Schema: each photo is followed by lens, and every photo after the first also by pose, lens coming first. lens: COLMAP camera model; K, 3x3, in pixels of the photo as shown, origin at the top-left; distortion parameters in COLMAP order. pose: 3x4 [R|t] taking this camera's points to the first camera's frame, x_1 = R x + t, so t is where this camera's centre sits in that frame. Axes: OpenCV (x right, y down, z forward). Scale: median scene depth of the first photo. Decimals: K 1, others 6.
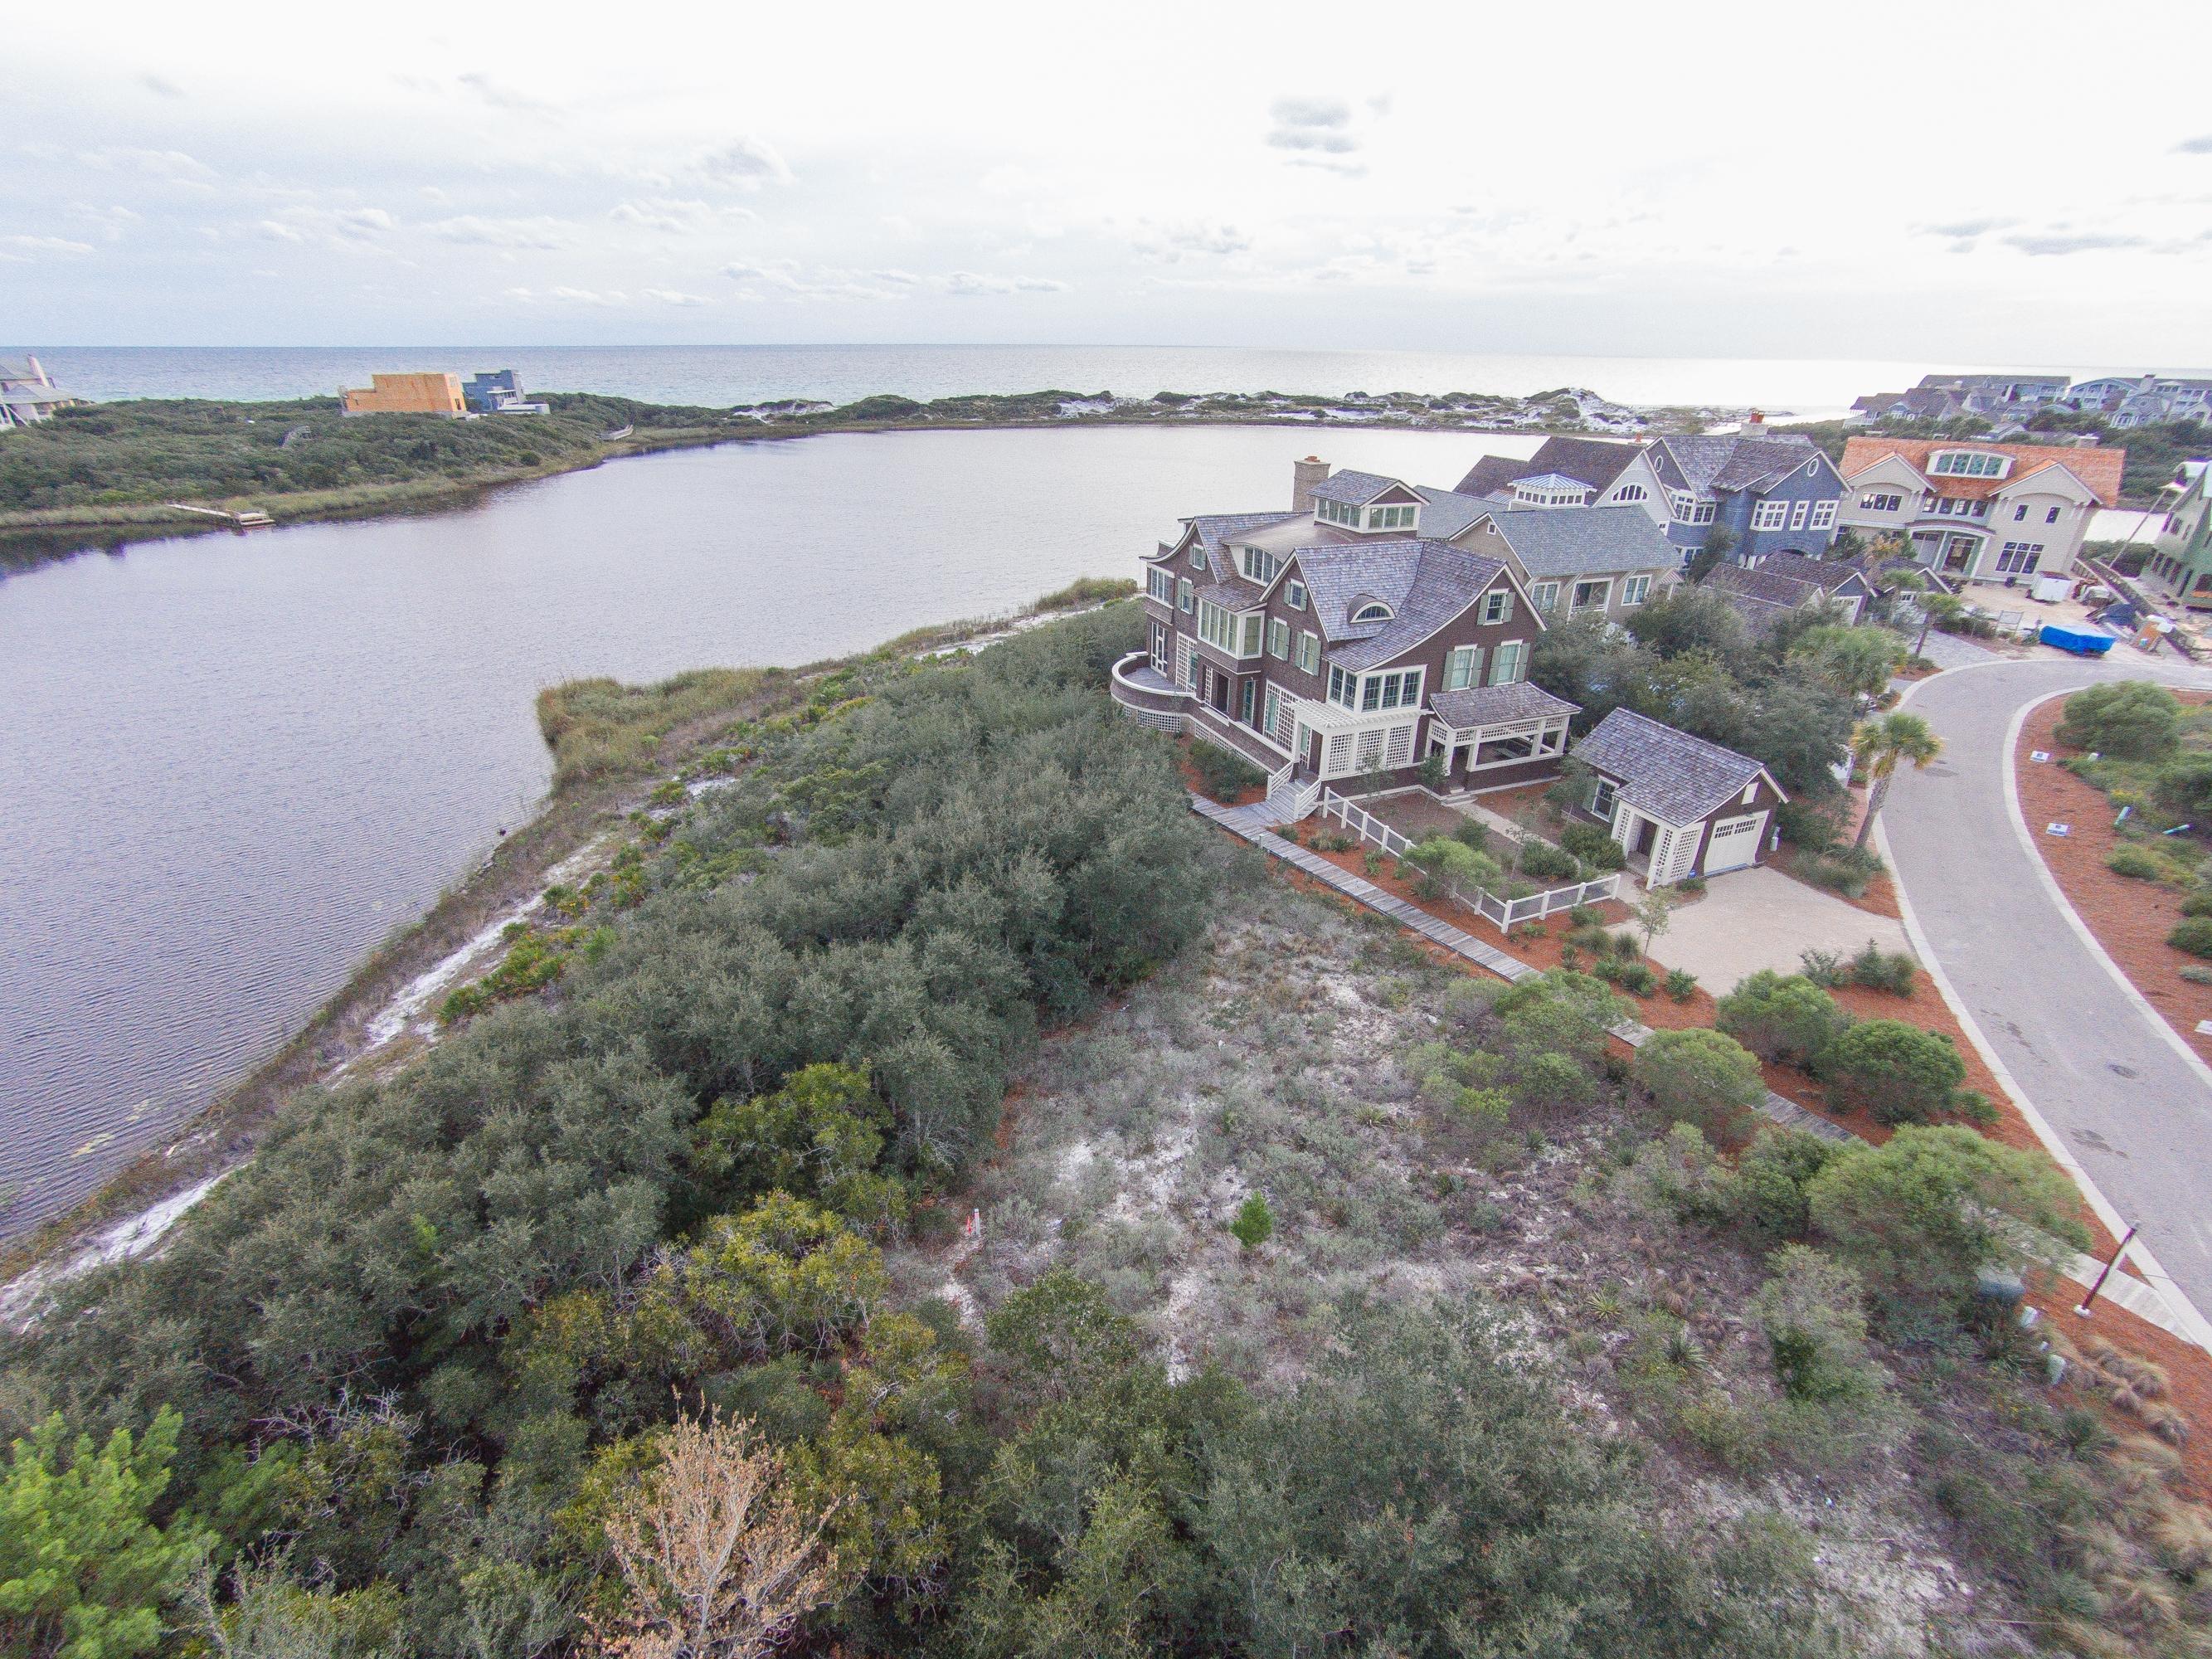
lens RADIAL K [[1056.5, 0, 1107.3], [0, 1056.5, 847.0], [0, 0, 1]] dist [-0.045609, 0.024716]
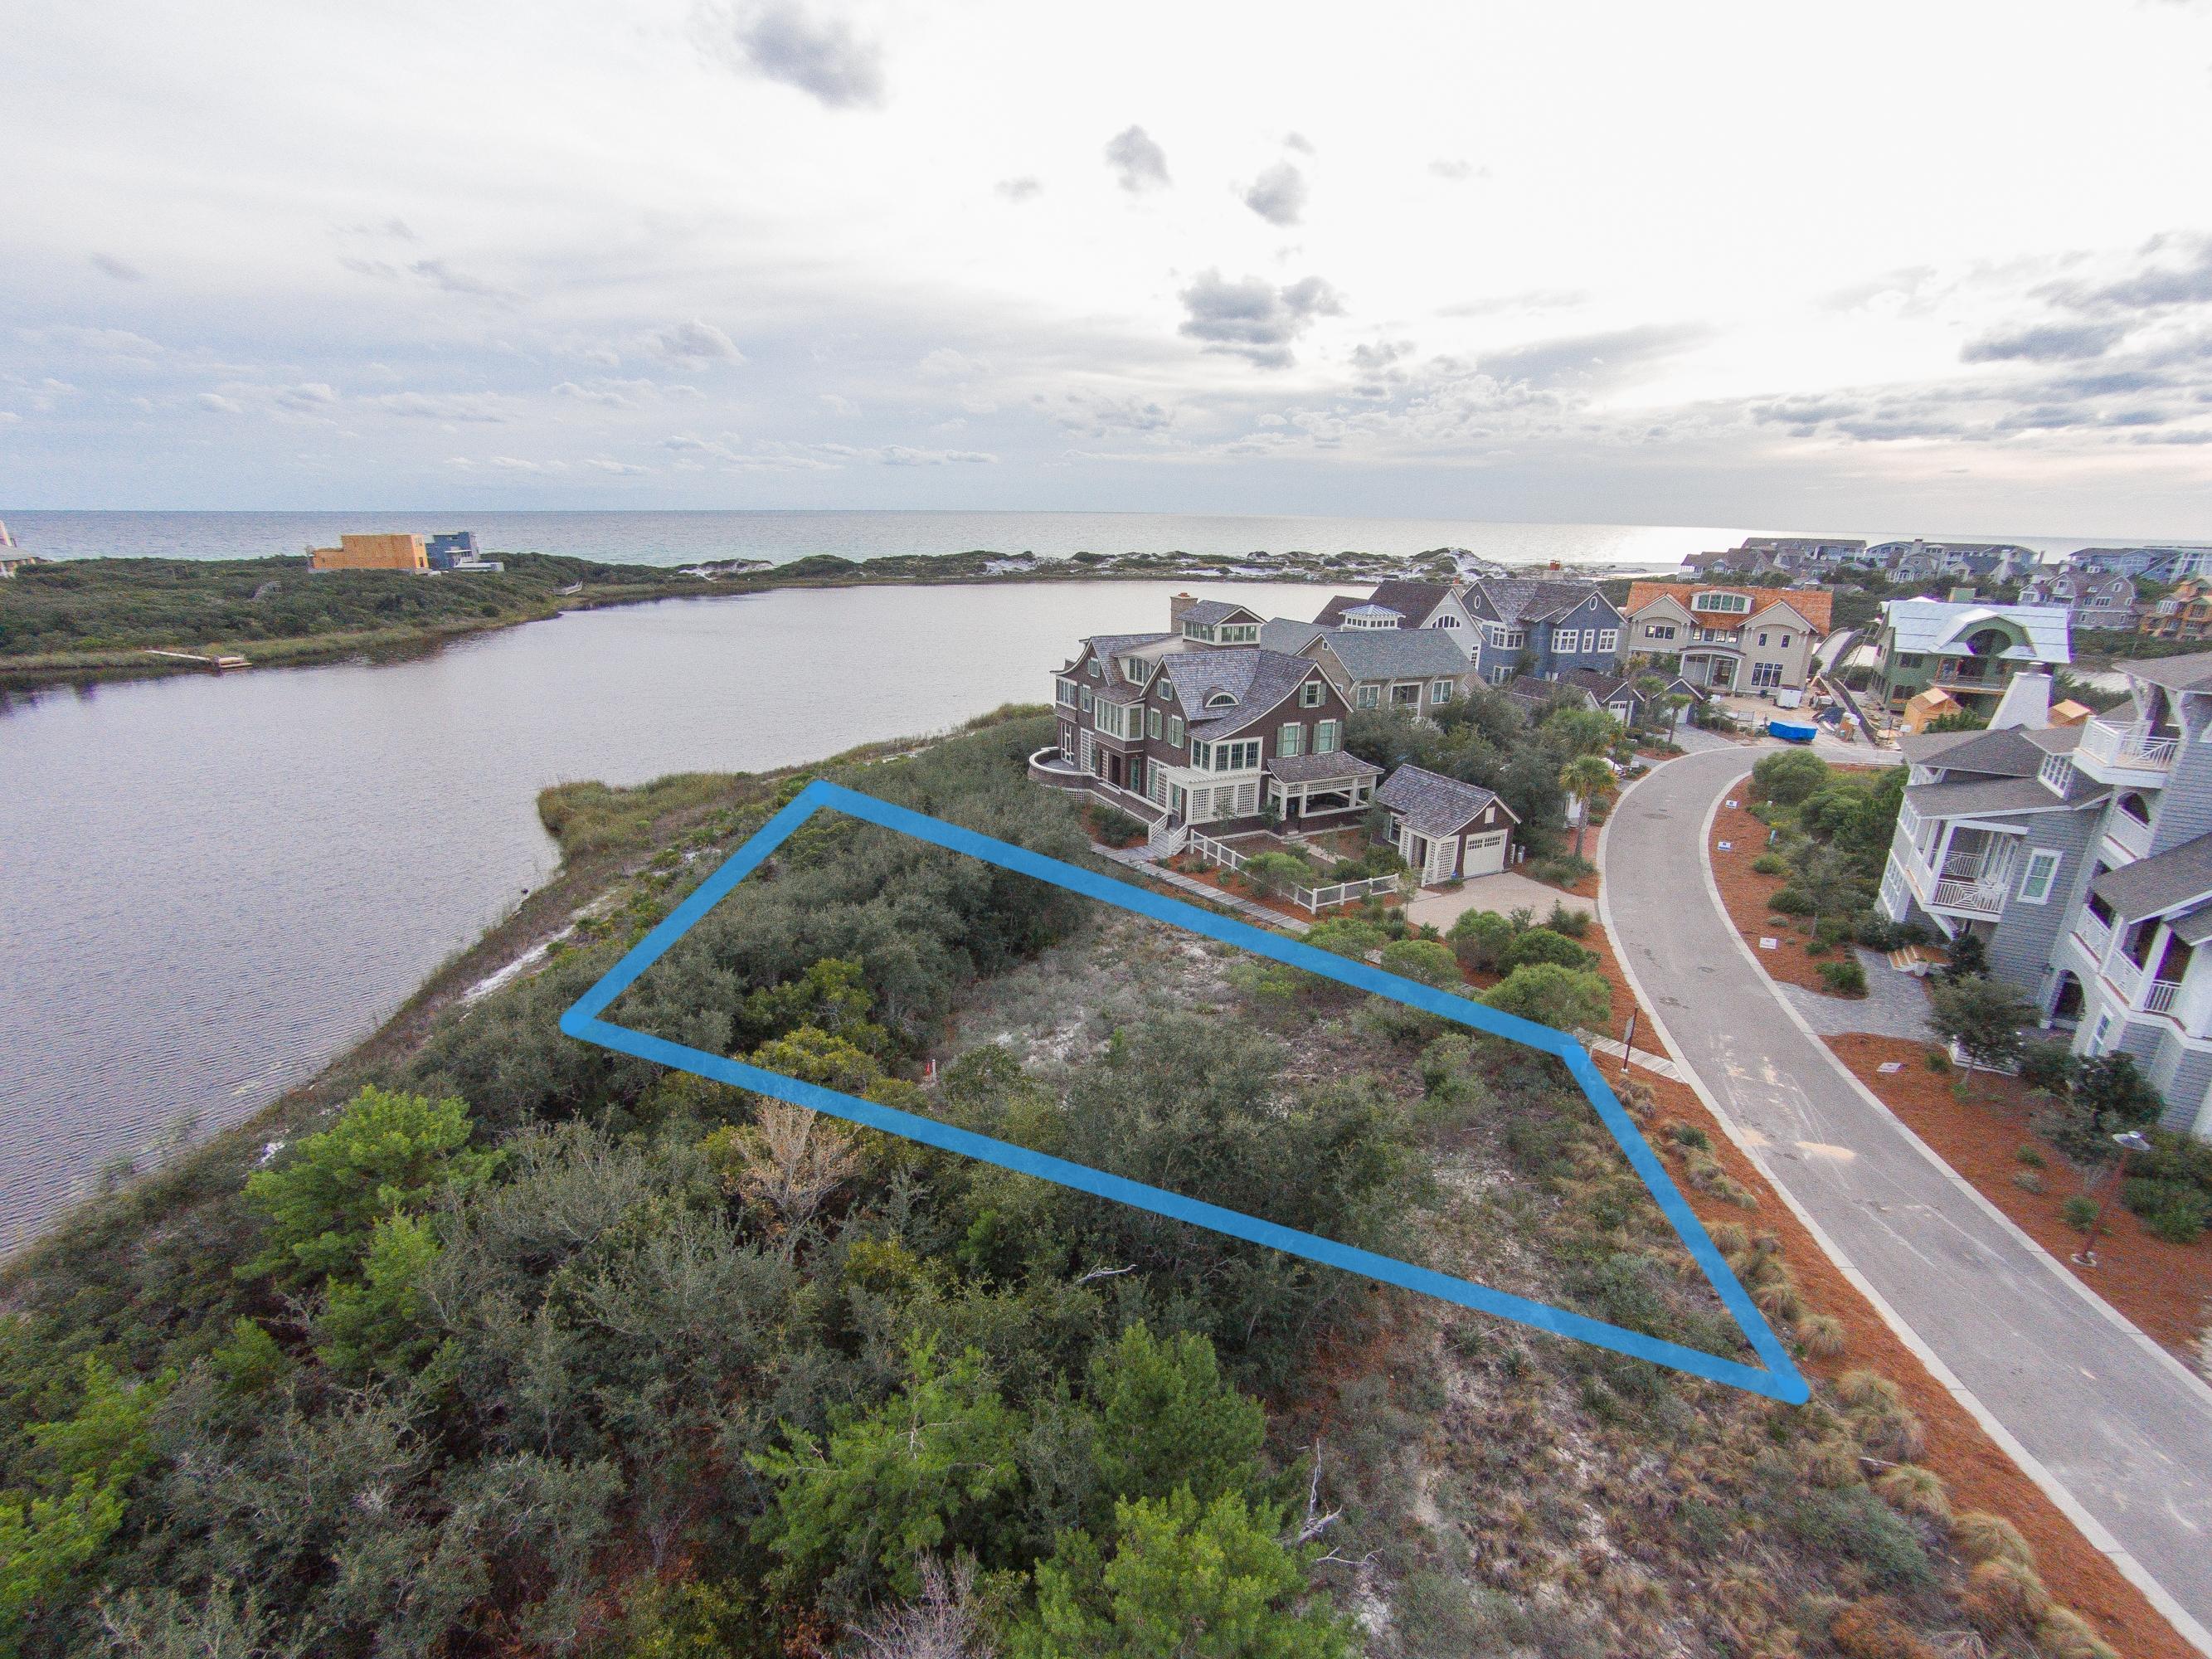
lens RADIAL K [[1056.5, 0, 1103.1], [0, 1056.5, 845.9], [0, 0, 1]] dist [-0.045609, 0.024716]
pose [[0.997831, -0.017210, 0.063543, 0.007984], [0.025885, 0.990047, -0.138337, 0.084309], [-0.060529, 0.139682, 0.988345, -0.171387]]
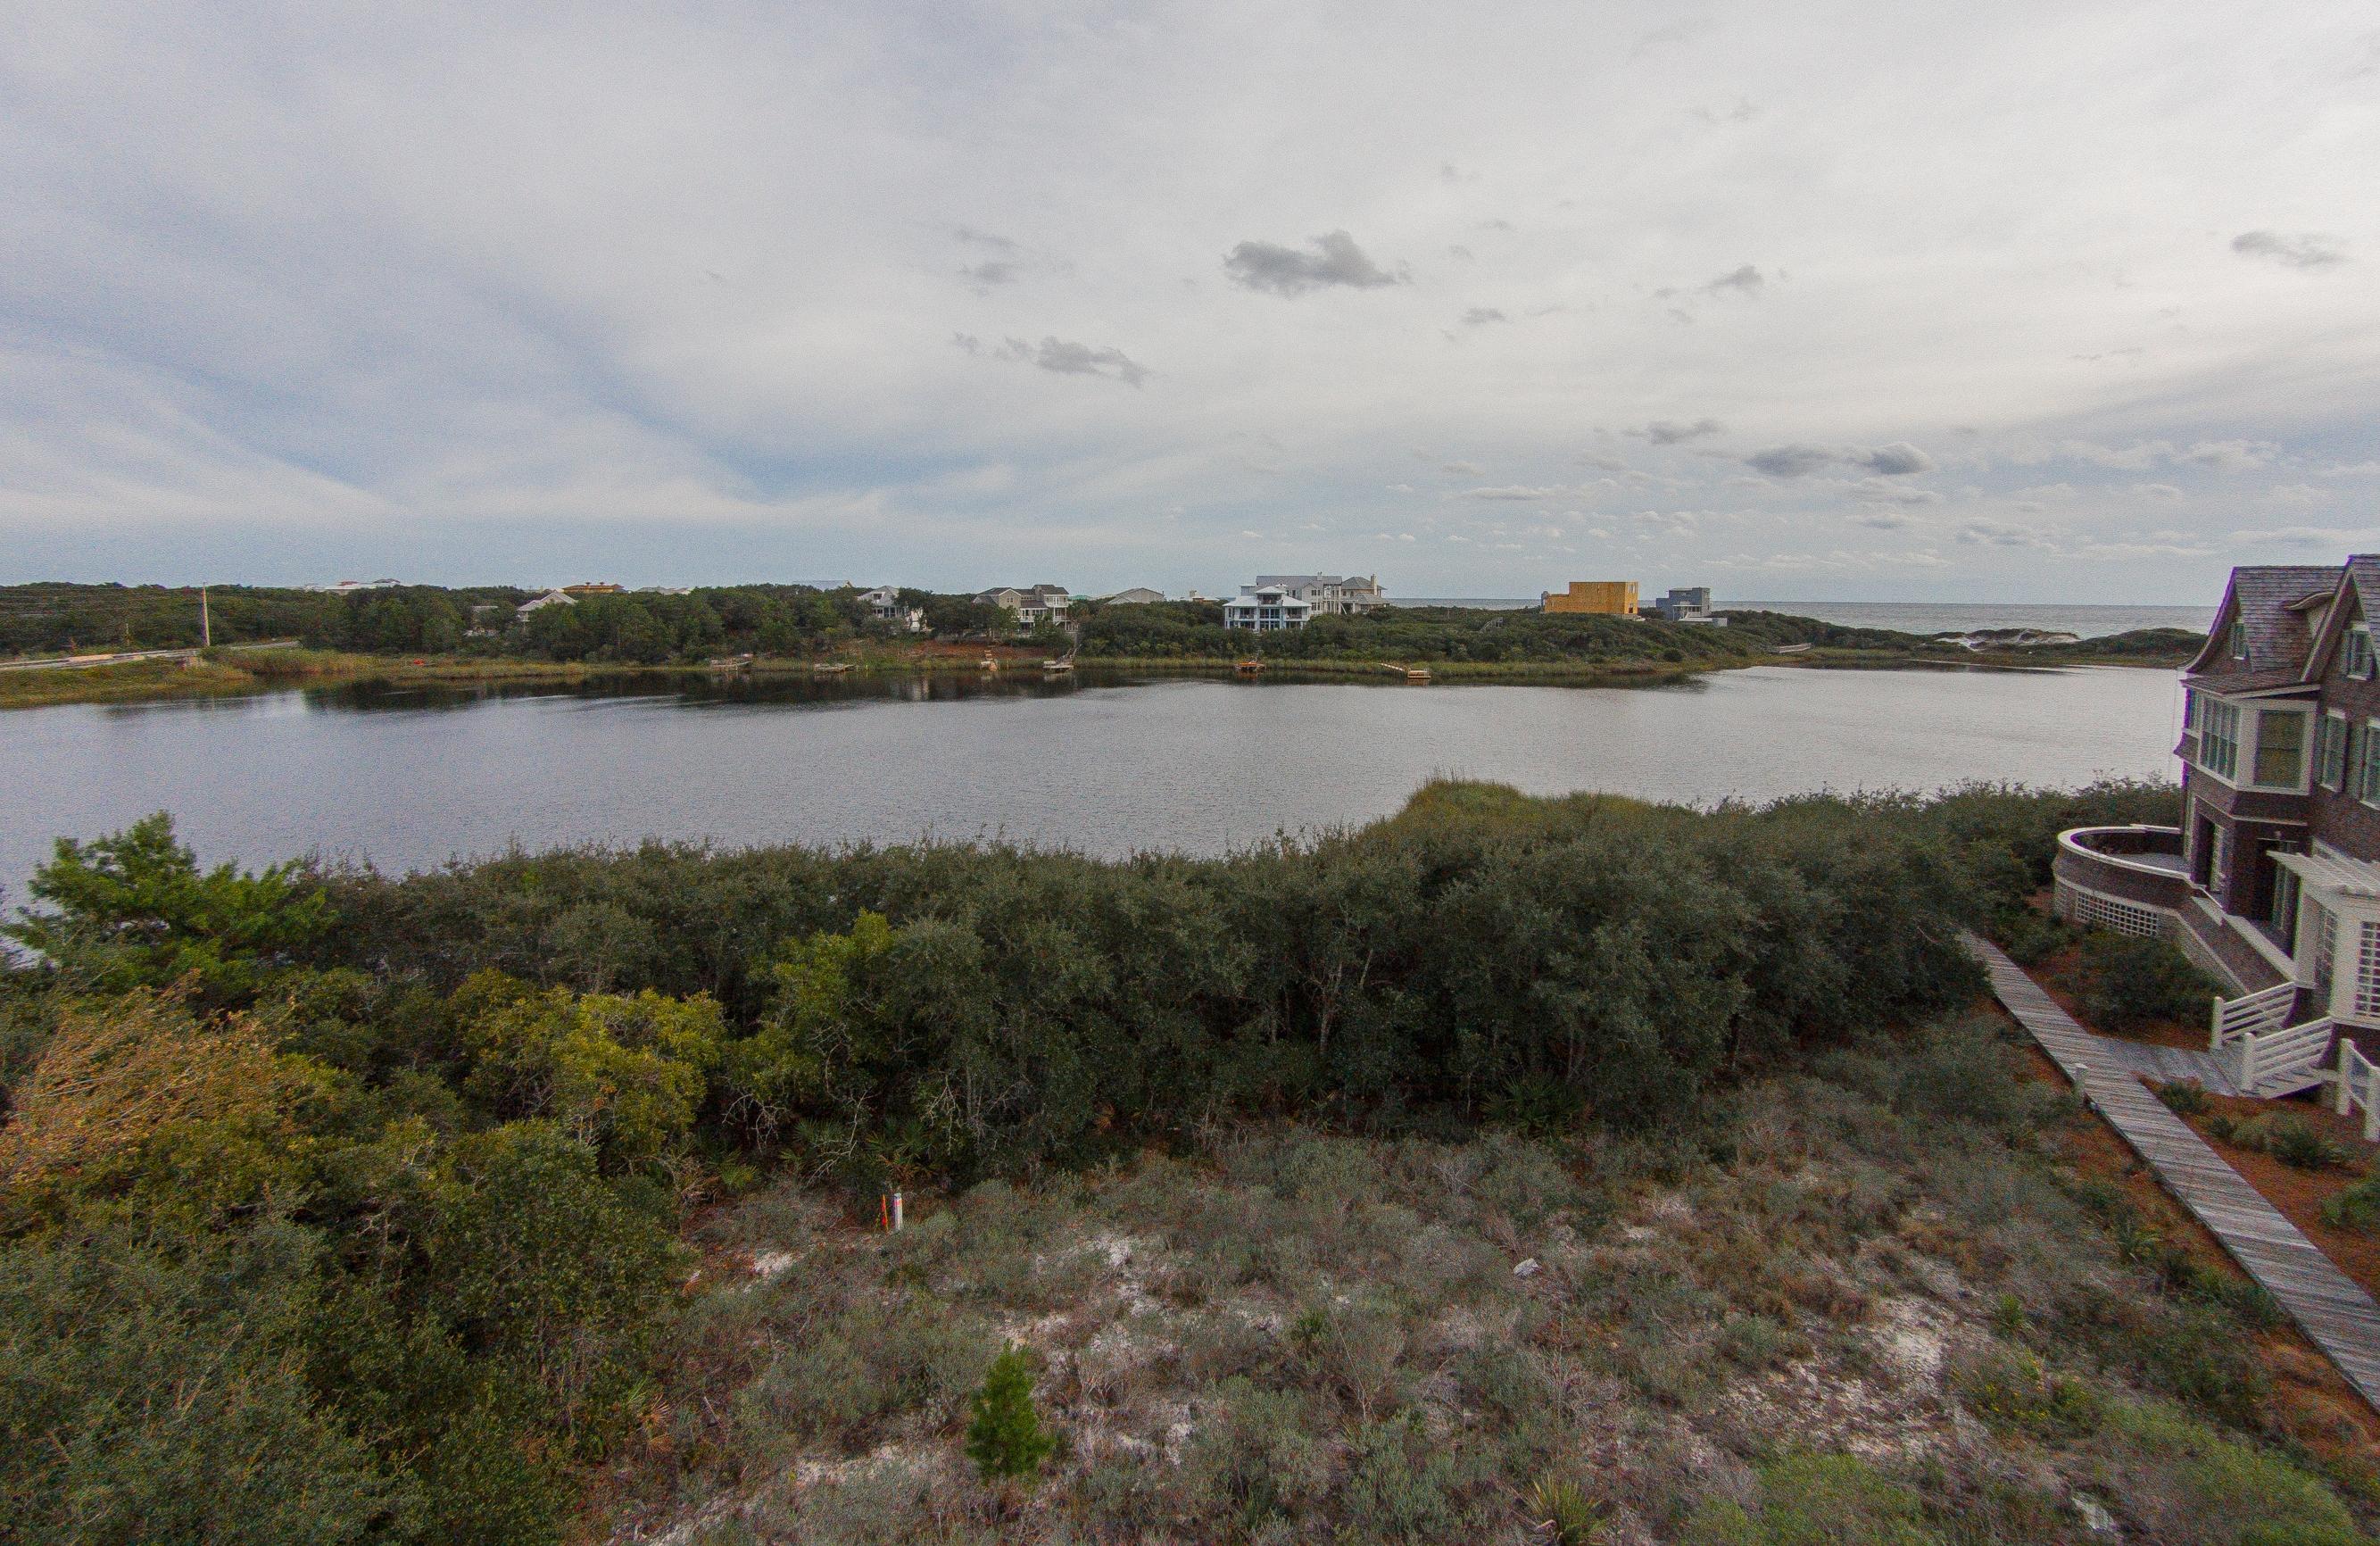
lens RADIAL K [[1125.7, 0, 1205.4], [0, 1125.7, 689.3], [0, 0, 1]] dist [-0.034622, 0.009862]
pose [[0.579713, 0.070588, -0.811757, 0.174016], [-0.360920, 0.915424, -0.178147, 0.036519], [0.730527, 0.396254, 0.556160, 0.205784]]
